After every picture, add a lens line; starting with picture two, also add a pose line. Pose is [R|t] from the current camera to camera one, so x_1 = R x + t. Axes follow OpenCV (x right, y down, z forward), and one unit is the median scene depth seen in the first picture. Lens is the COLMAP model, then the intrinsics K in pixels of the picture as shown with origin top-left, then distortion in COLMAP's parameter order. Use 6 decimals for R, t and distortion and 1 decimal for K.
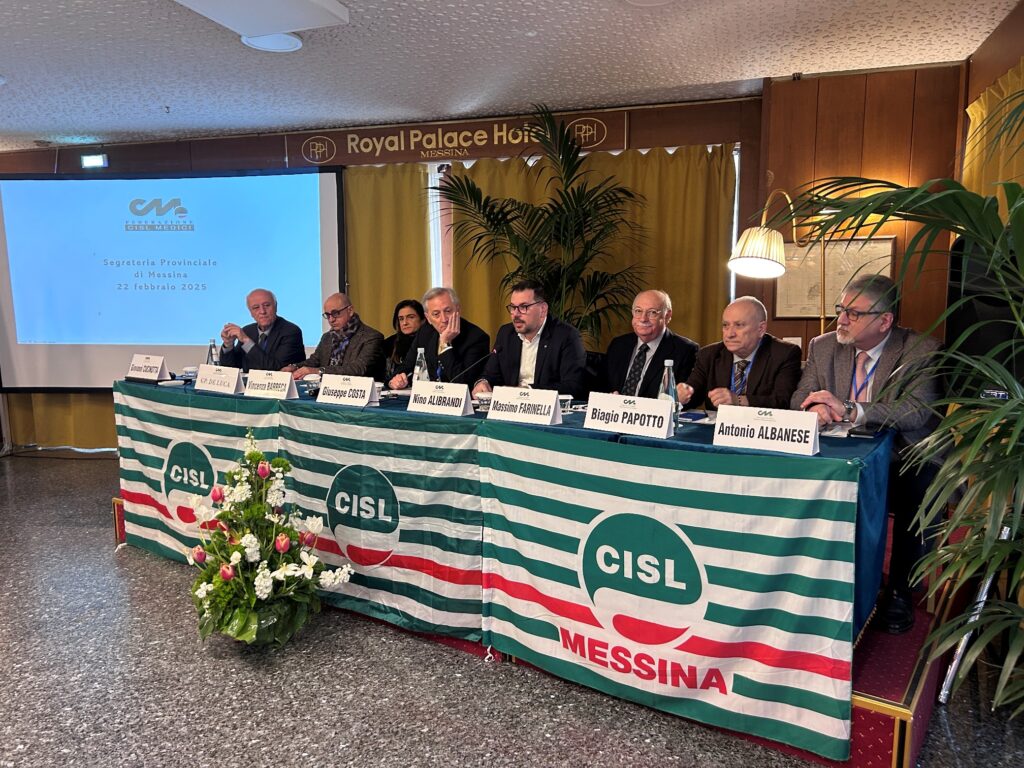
lens RADIAL K [[772.1, 0, 502.9], [0, 772.1, 385.4], [0, 0, 1]] dist [0.052011, -0.054188]
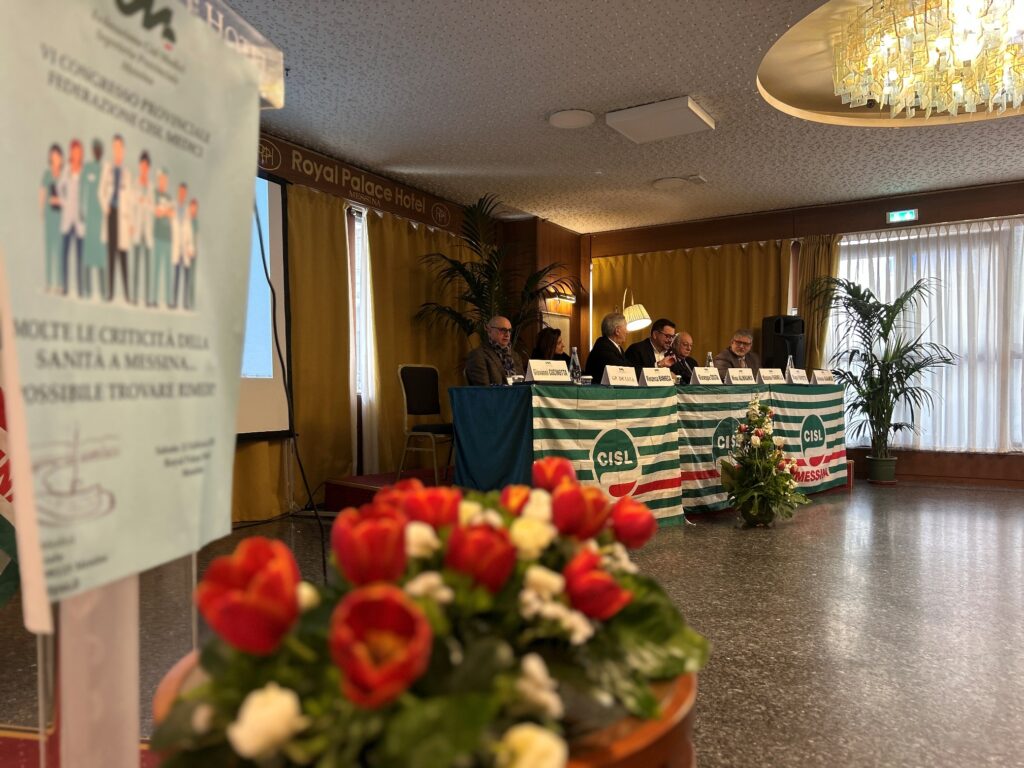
lens RADIAL K [[772.1, 0, 515.8], [0, 772.1, 385.8], [0, 0, 1]] dist [0.052011, -0.054188]
pose [[0.214666, 0.006615, 0.976665, -1.285773], [0.117024, 0.992599, -0.032445, 0.022253], [-0.969651, 0.121258, 0.212303, 0.712657]]
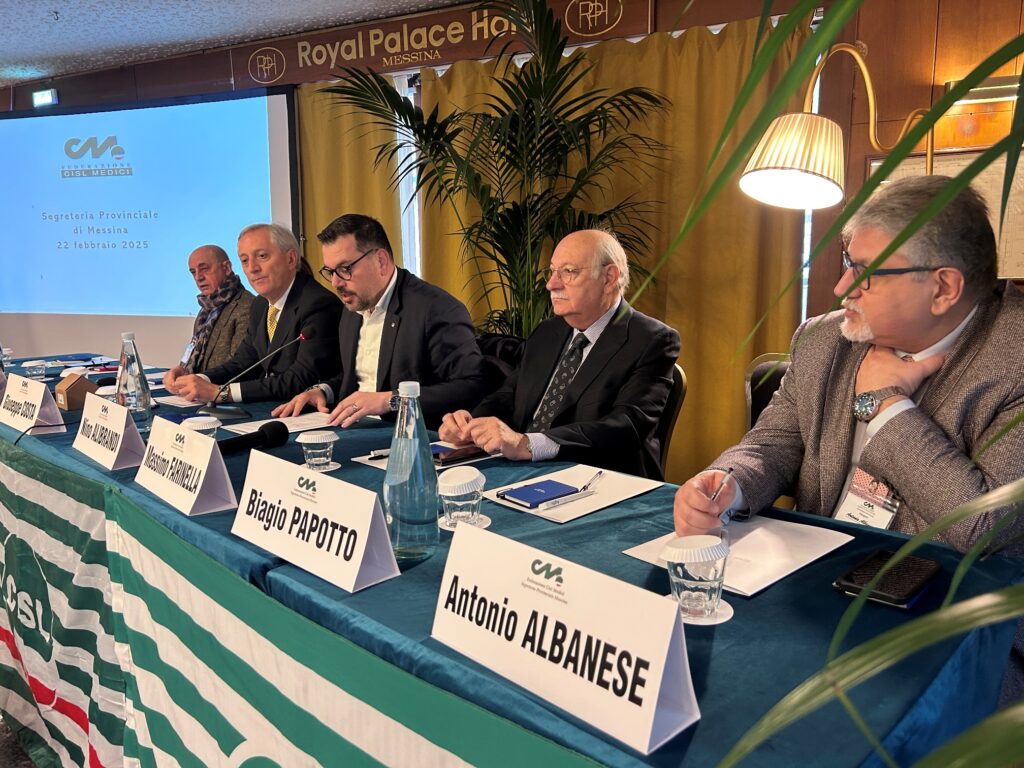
lens RADIAL K [[772.1, 0, 504.8], [0, 772.1, 388.0], [0, 0, 1]] dist [0.052011, -0.054188]
pose [[0.983916, 0.024280, -0.176975, 0.179507], [-0.016047, 0.998728, 0.047806, -0.026859], [0.177910, -0.044197, 0.983054, 0.324957]]
